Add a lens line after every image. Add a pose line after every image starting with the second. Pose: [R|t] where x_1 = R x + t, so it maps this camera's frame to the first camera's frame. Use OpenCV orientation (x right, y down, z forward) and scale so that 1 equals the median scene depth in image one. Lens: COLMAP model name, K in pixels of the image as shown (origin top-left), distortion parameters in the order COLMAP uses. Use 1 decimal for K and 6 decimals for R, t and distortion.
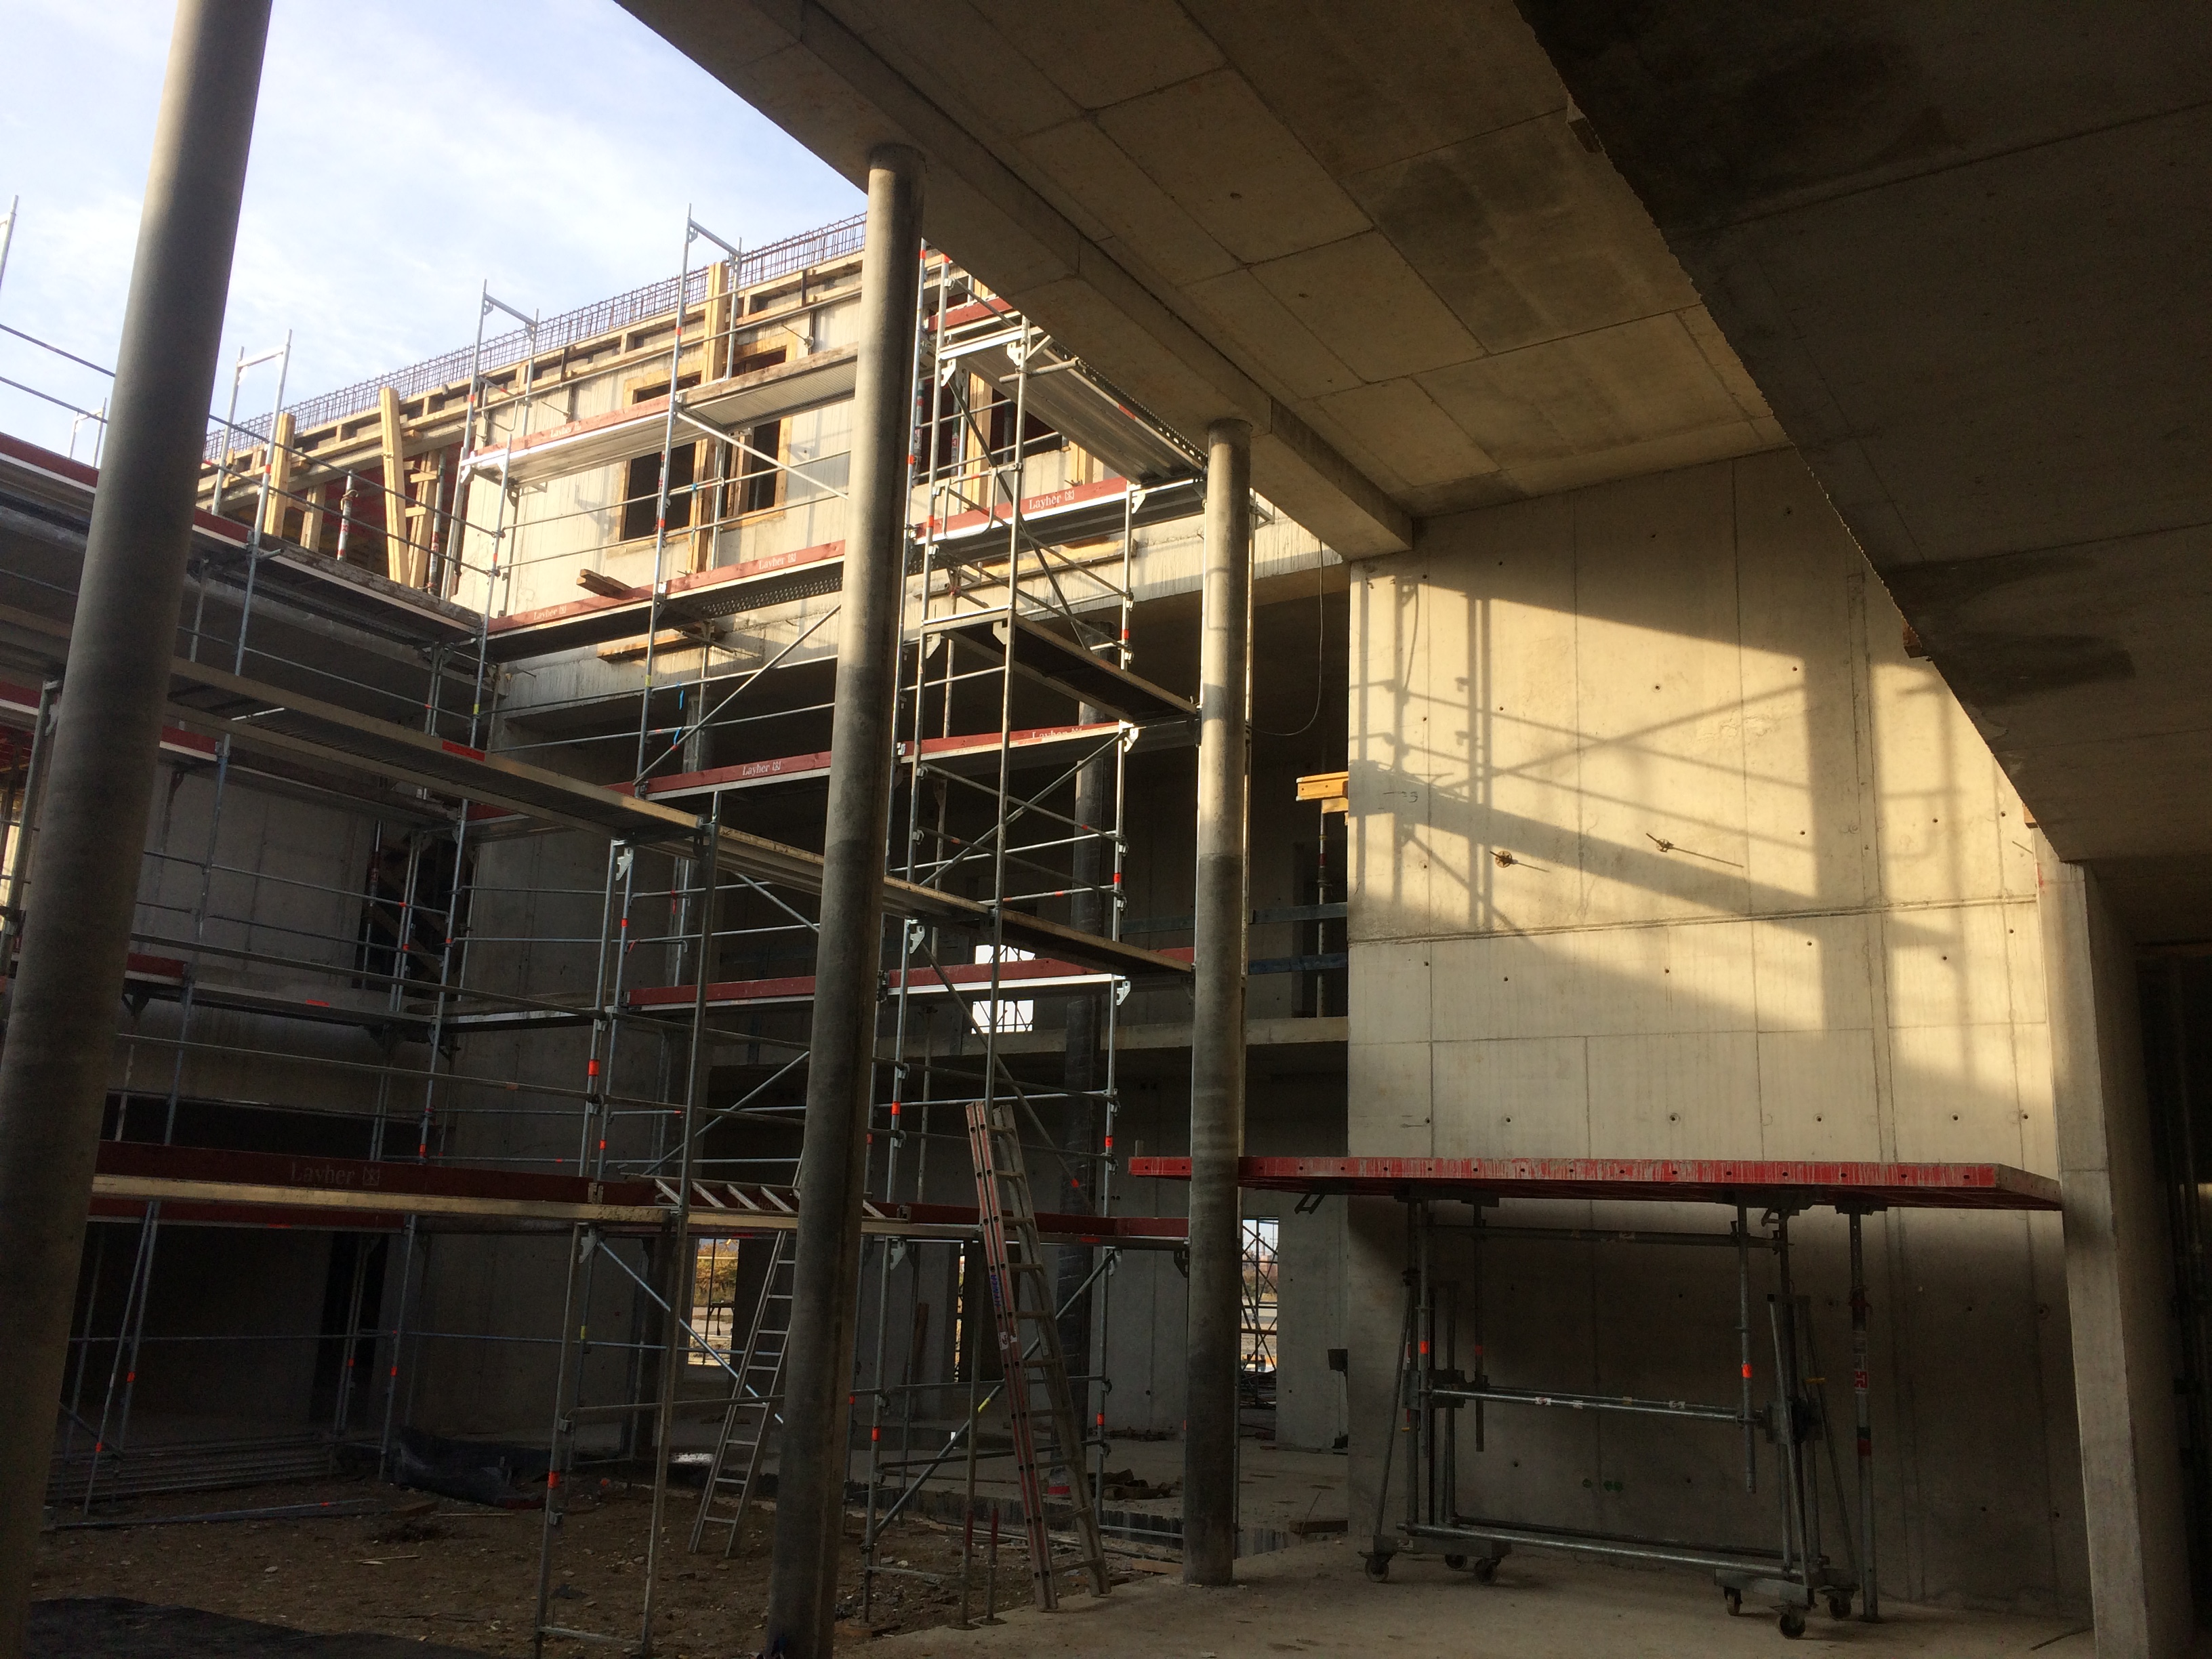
lens RADIAL K [[1880.8, 0, 1081.4], [0, 1880.8, 827.8], [0, 0, 1]] dist [0.076754, -0.112181]
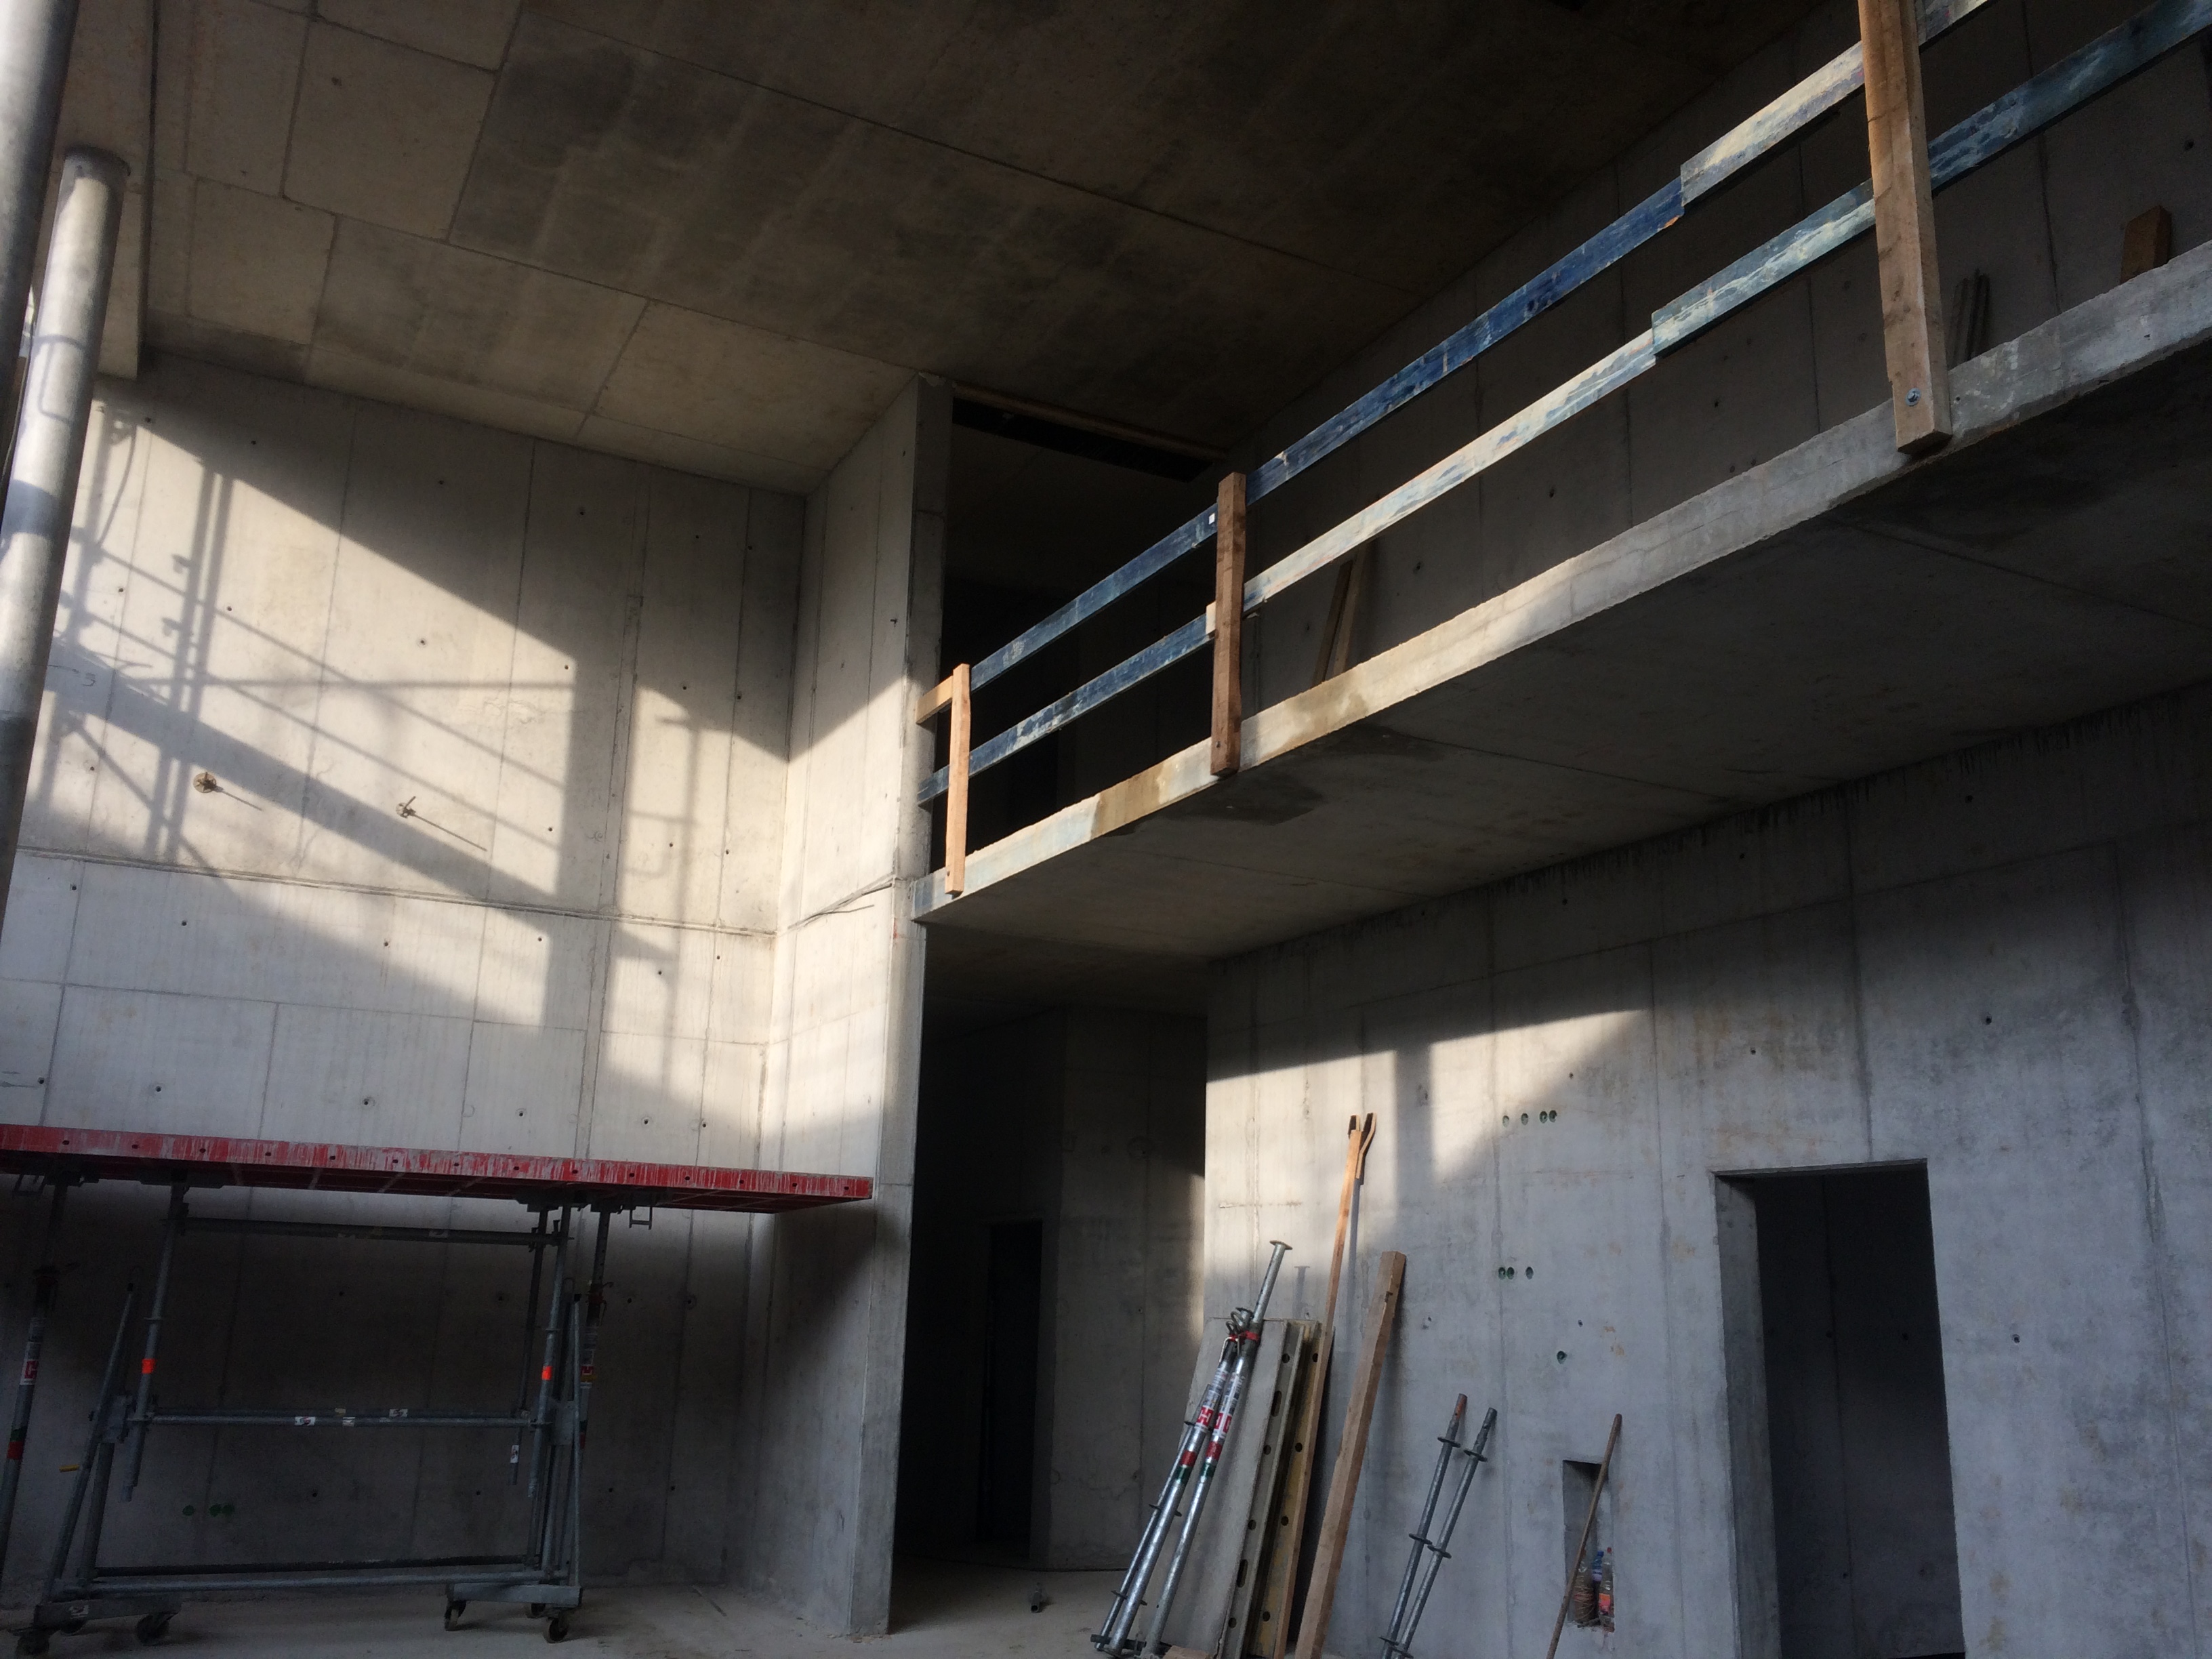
lens RADIAL K [[1880.8, 0, 1081.4], [0, 1880.8, 827.8], [0, 0, 1]] dist [0.076754, -0.112181]
pose [[0.500498, 0.191868, 0.844209, -0.315241], [-0.208204, 0.973189, -0.097746, 0.039998], [-0.840329, -0.126846, 0.527027, 0.229642]]
